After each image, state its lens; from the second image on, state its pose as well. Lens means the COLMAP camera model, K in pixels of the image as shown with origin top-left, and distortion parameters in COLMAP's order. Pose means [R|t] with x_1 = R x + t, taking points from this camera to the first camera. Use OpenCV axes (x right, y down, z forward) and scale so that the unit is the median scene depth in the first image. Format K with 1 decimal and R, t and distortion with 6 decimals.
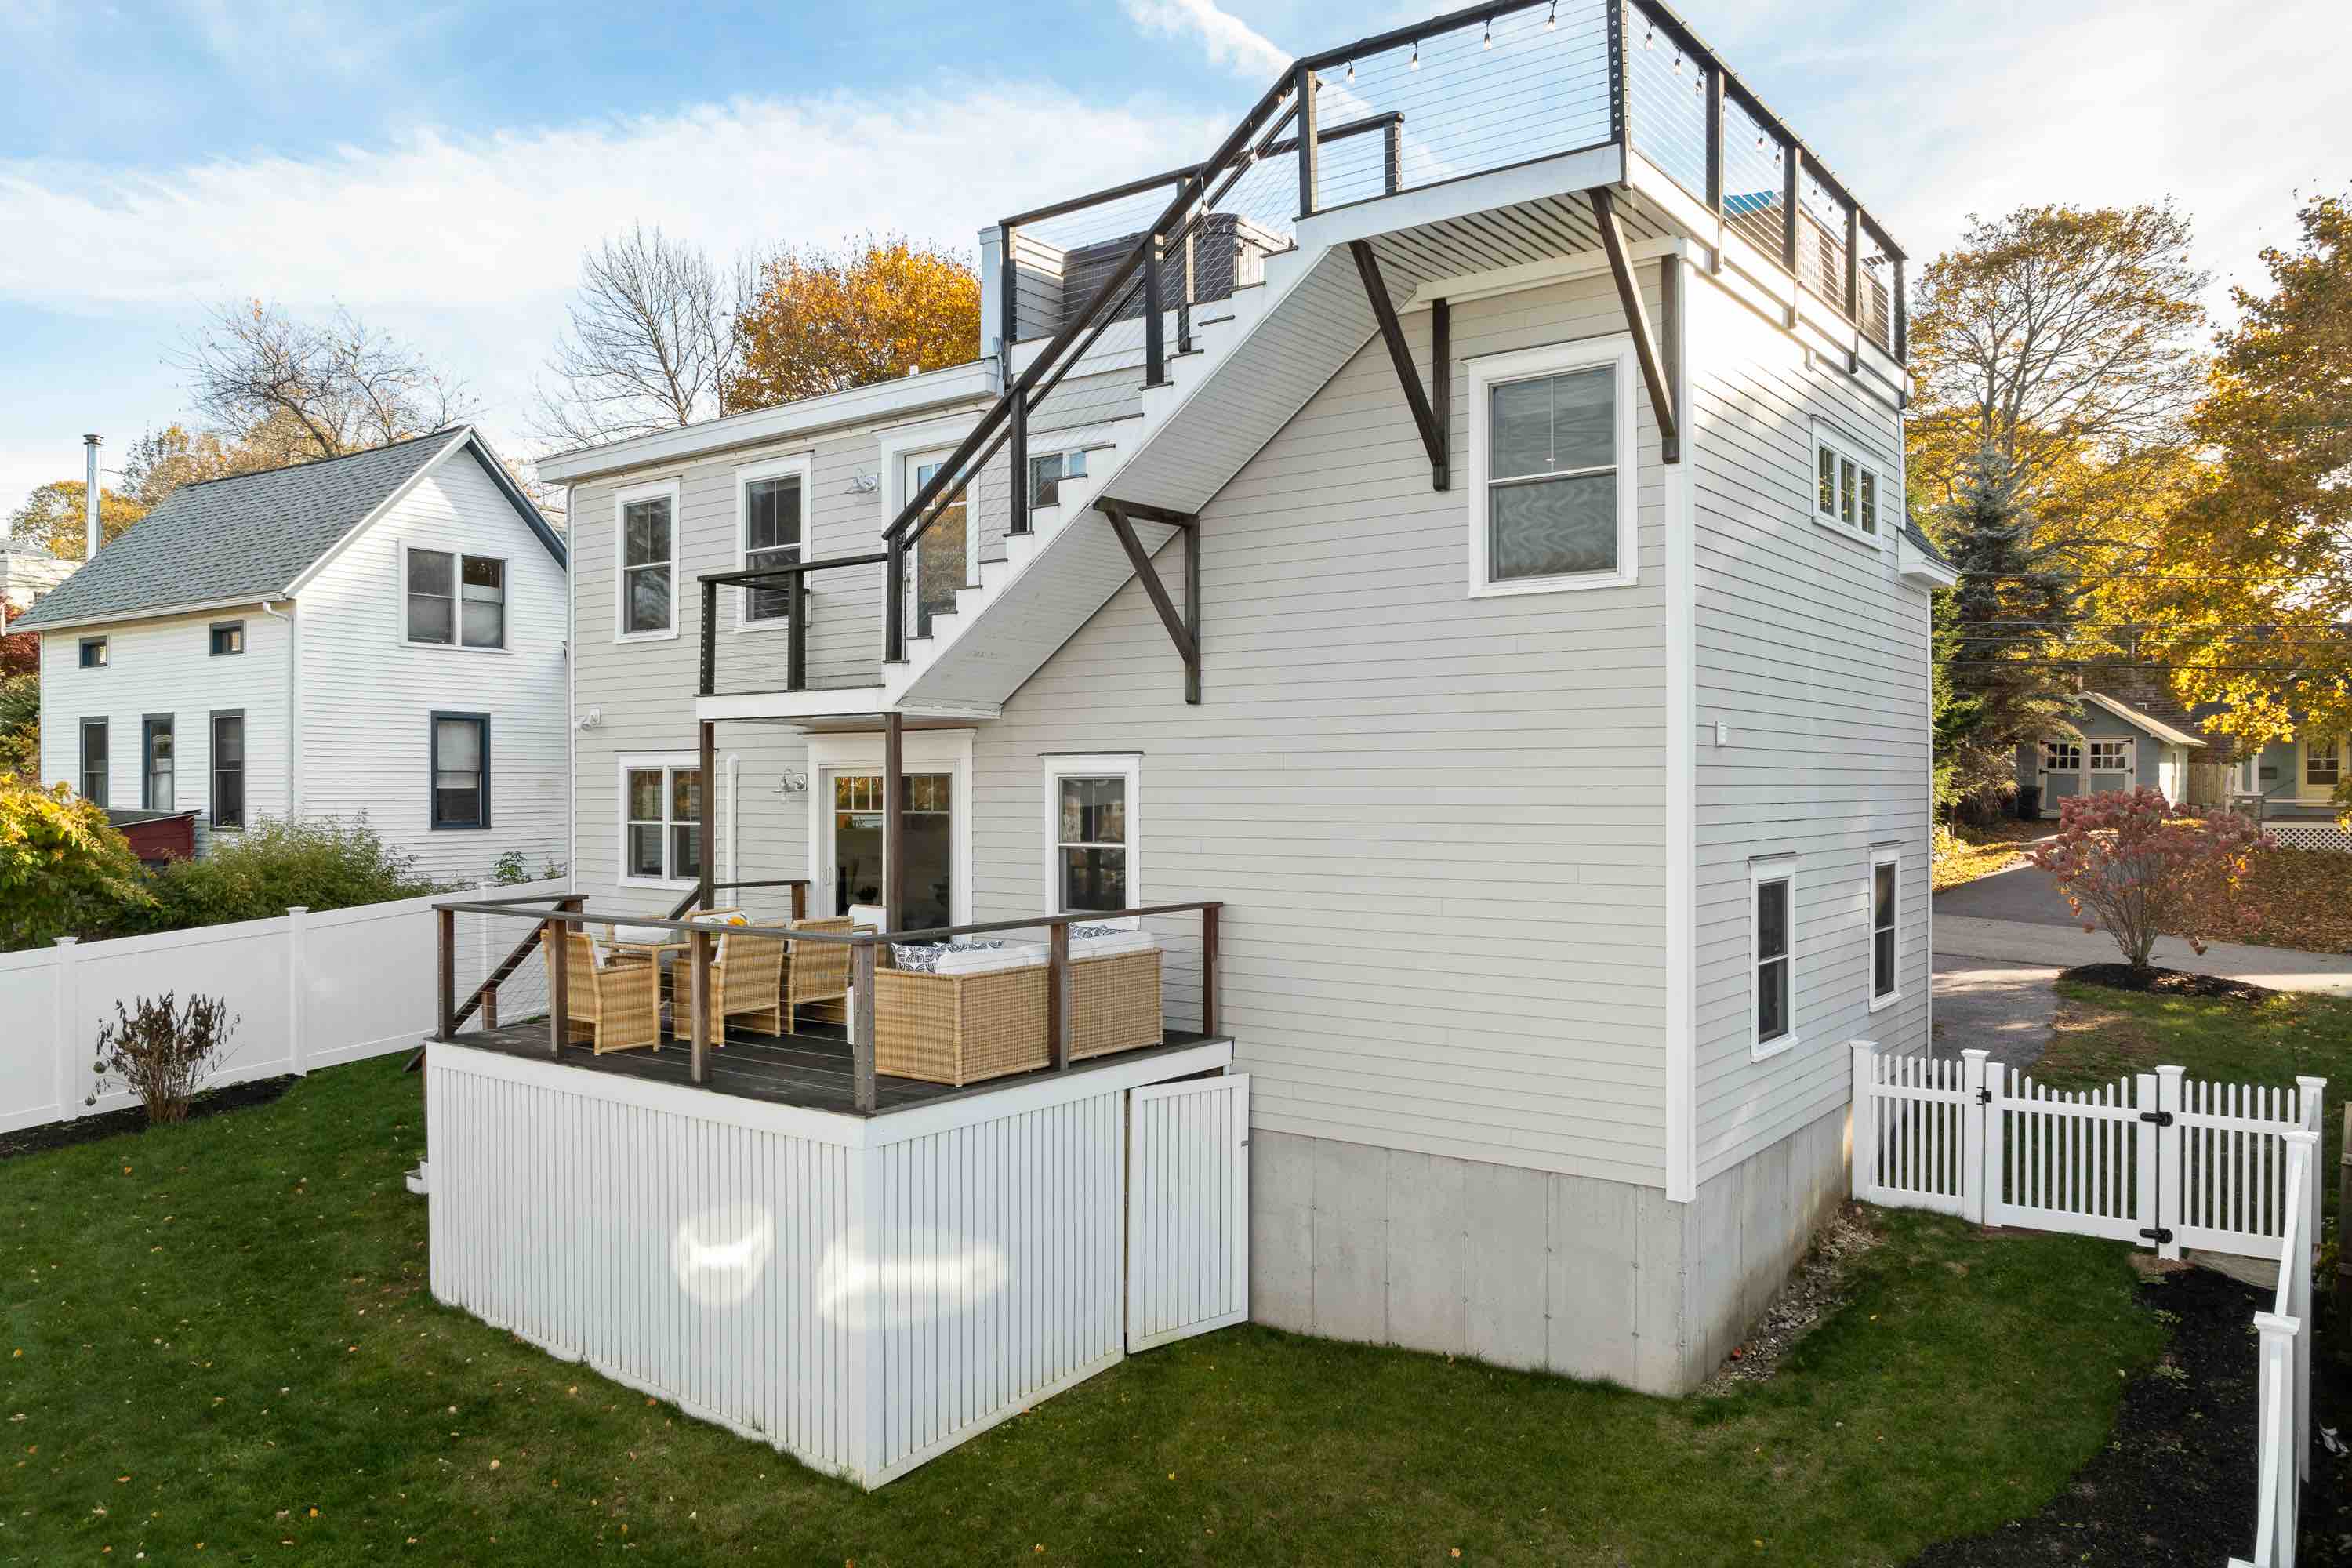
lens RADIAL K [[1647.7, 0, 1176.6], [0, 1647.7, 785.6], [0, 0, 1]] dist [-0.041755, 0.013237]
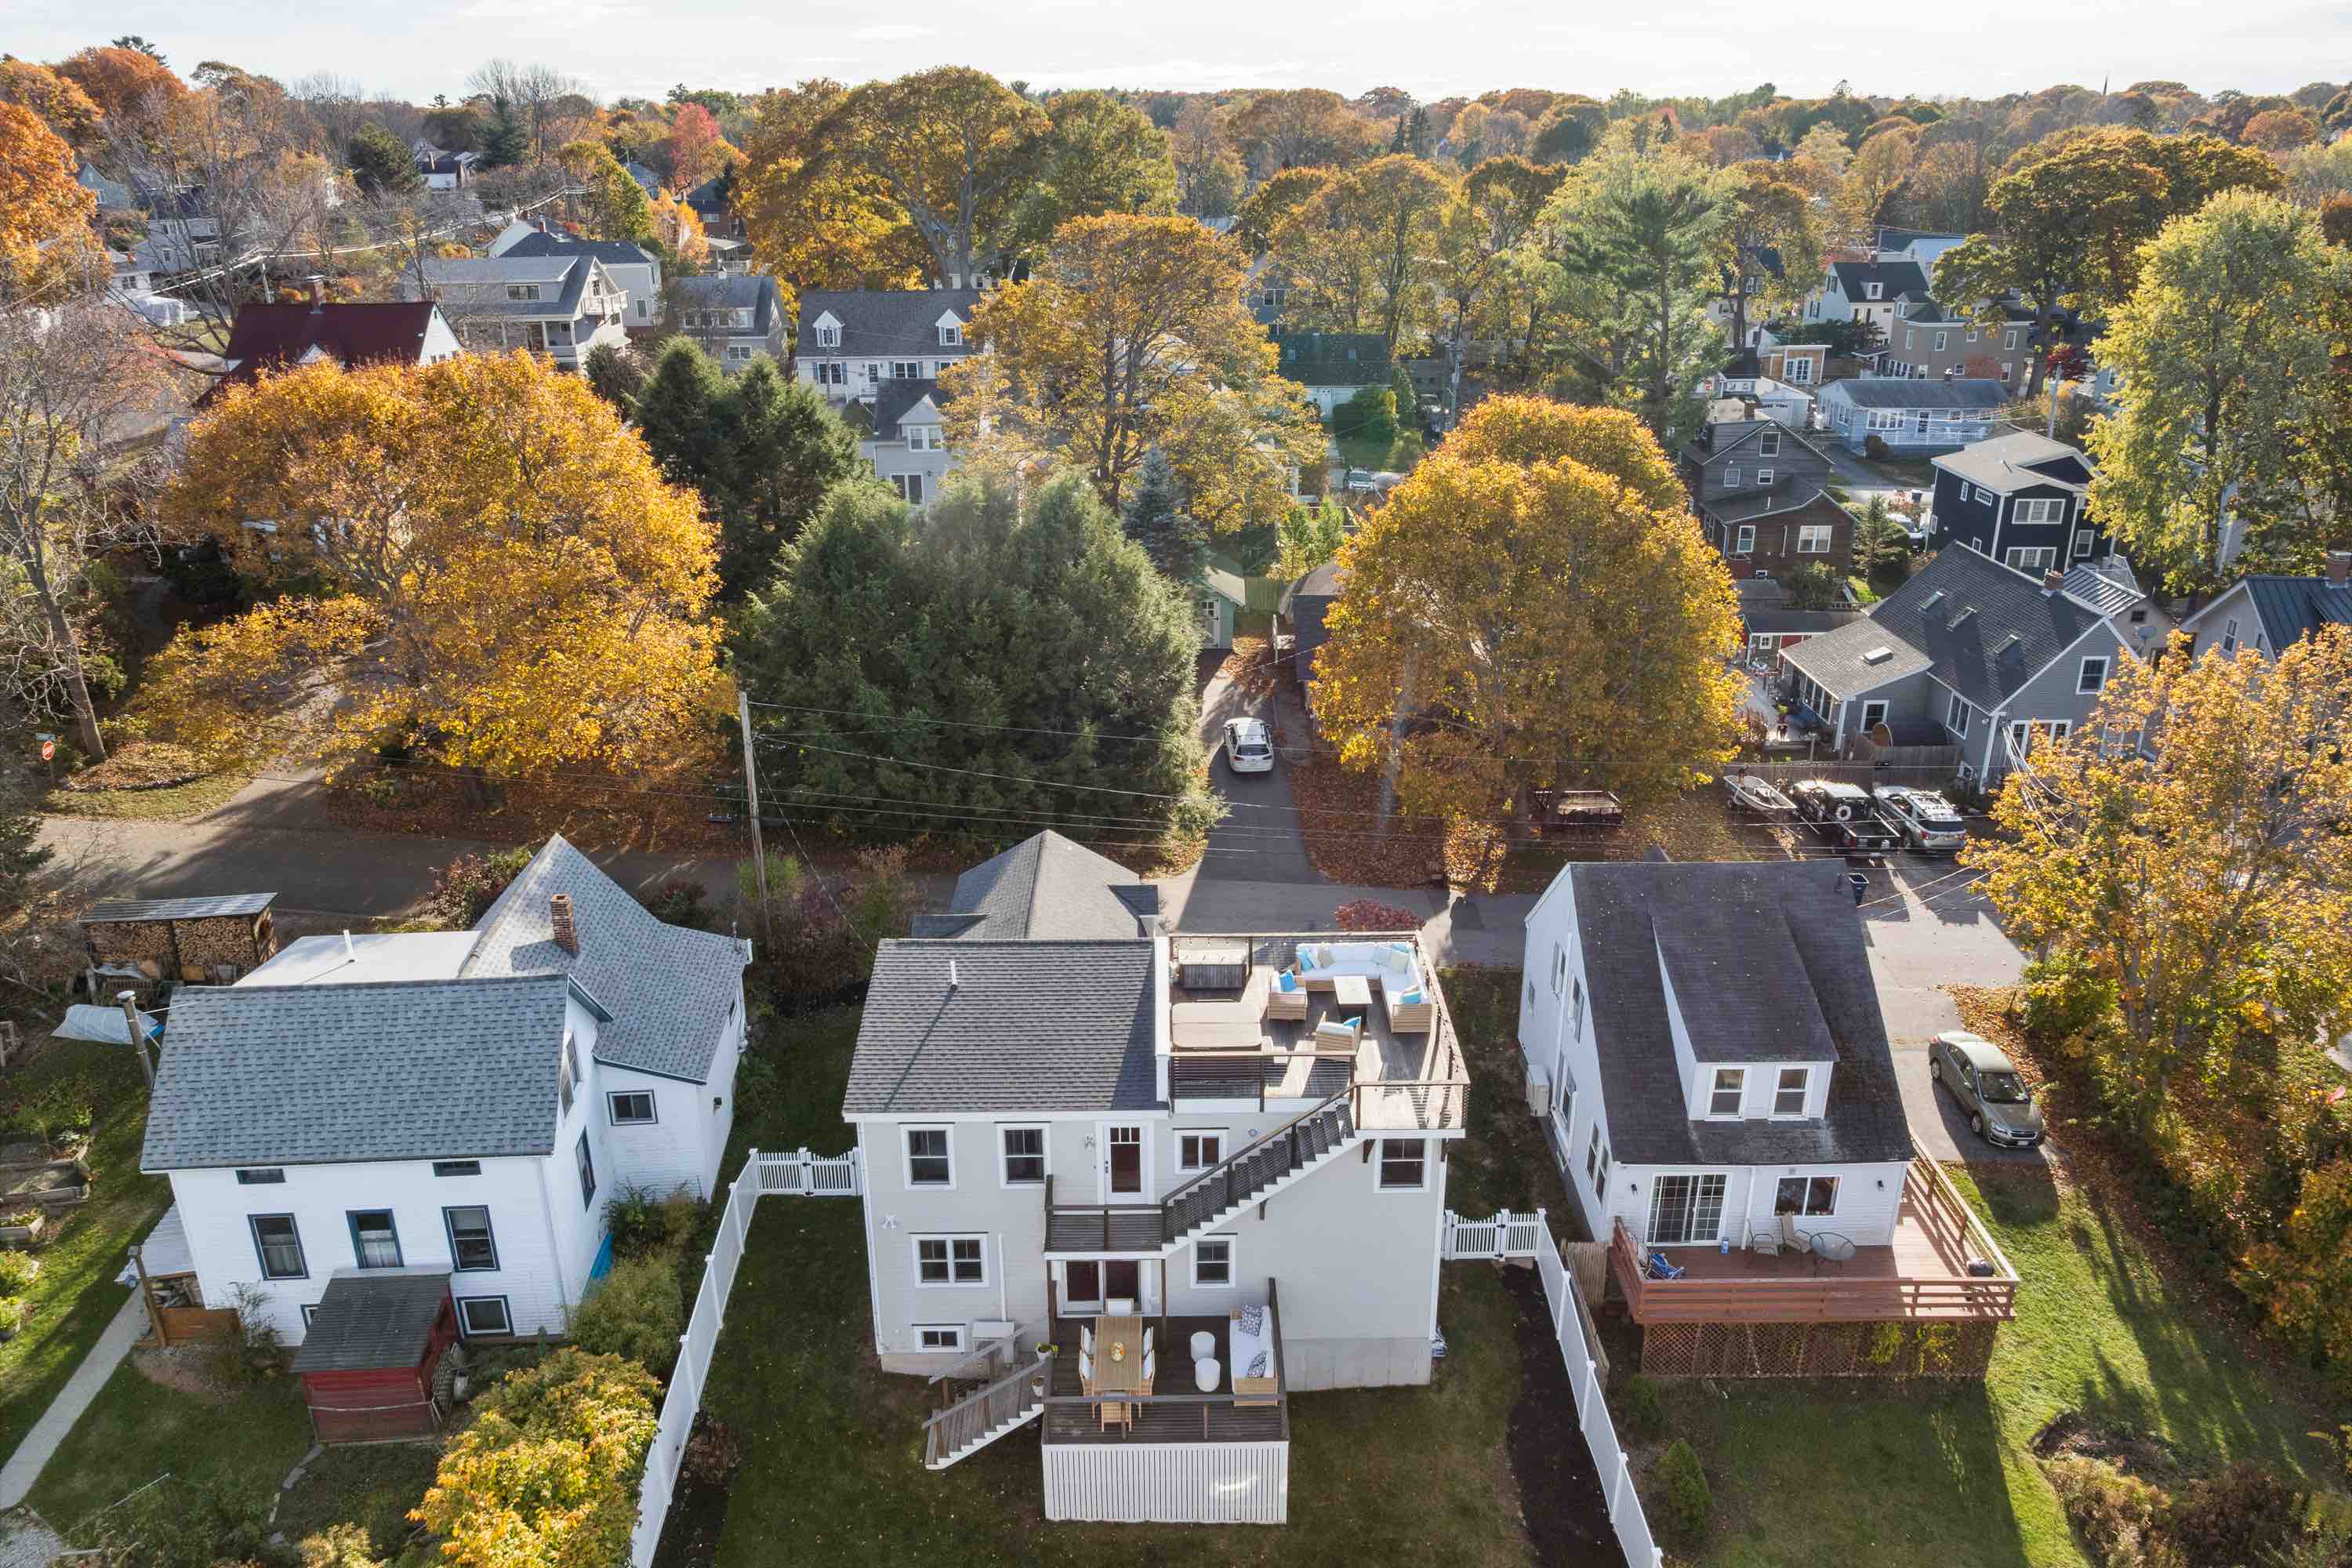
lens RADIAL K [[1647.7, 0, 1178.3], [0, 1647.7, 762.0], [0, 0, 1]] dist [-0.041755, 0.013237]
pose [[0.790390, -0.220216, 0.571655, -1.431988], [0.002268, 0.934200, 0.356743, -1.663134], [-0.612600, -0.280669, 0.738881, -0.695464]]
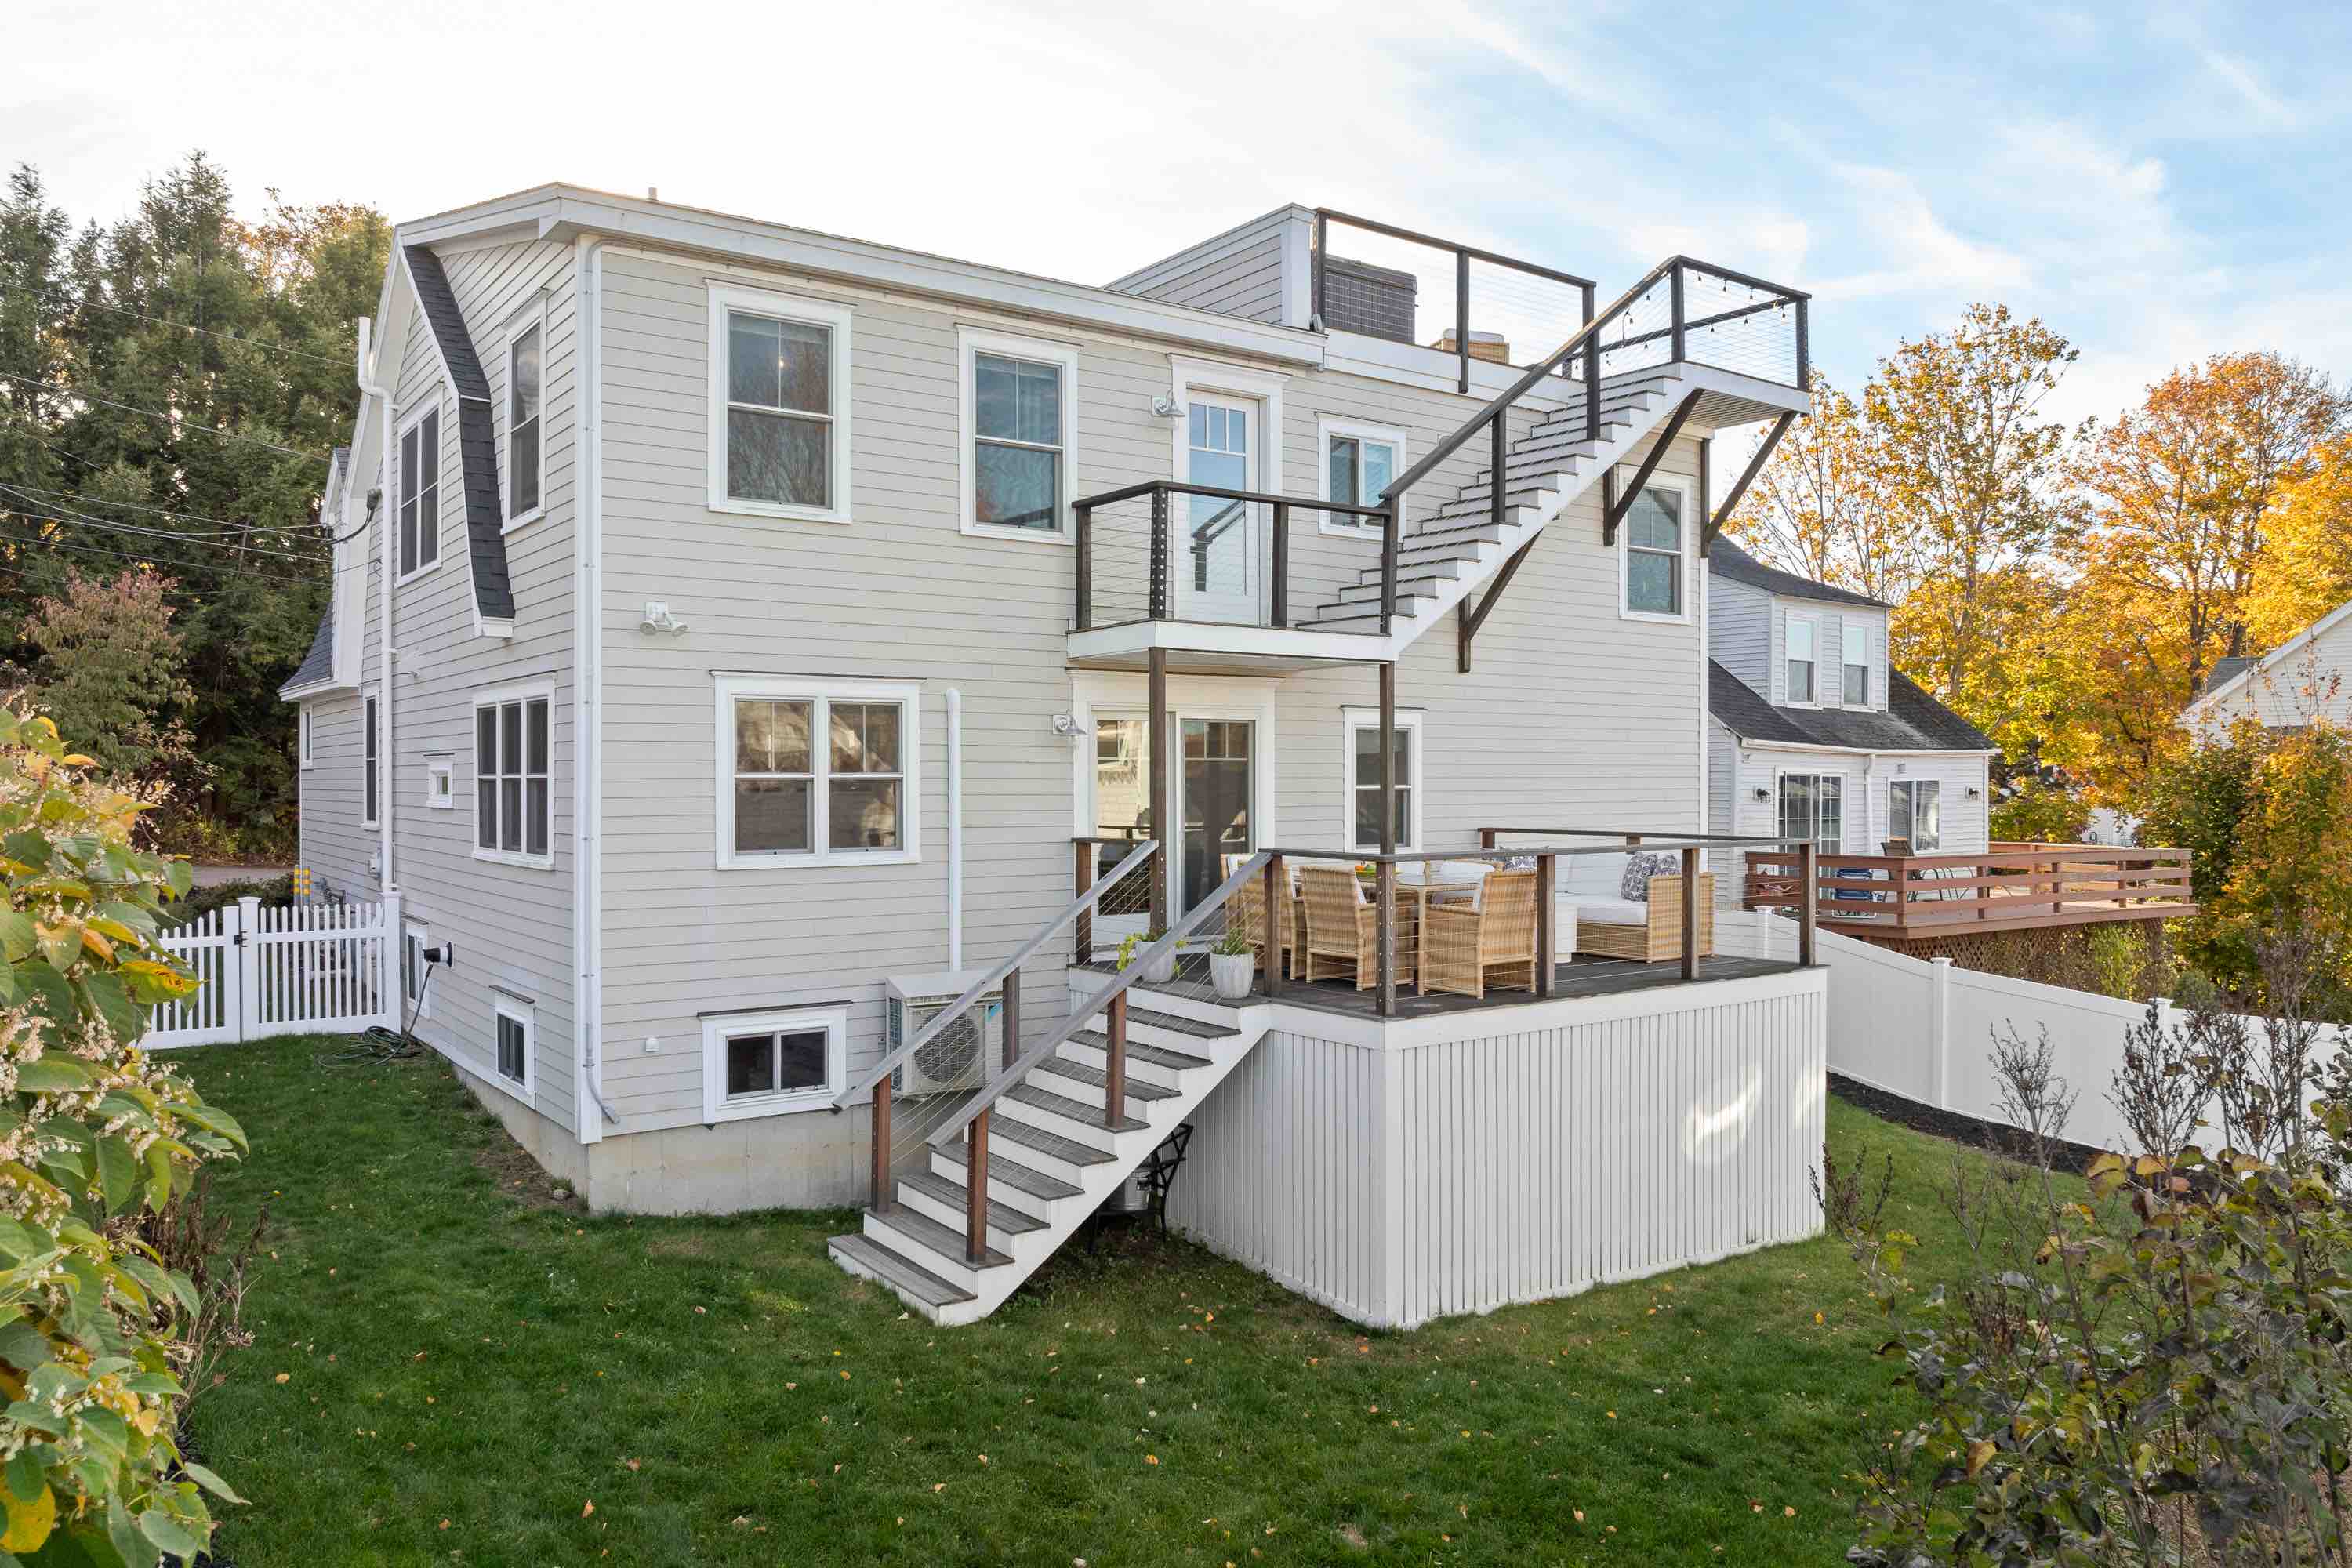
lens RADIAL K [[1647.7, 0, 1175.3], [0, 1647.7, 780.6], [0, 0, 1]] dist [-0.041755, 0.013237]
pose [[0.290856, 0.000829, 0.956767, -1.198209], [0.002954, 0.999994, -0.001765, 0.033532], [-0.956762, 0.003339, 0.290851, 0.804481]]
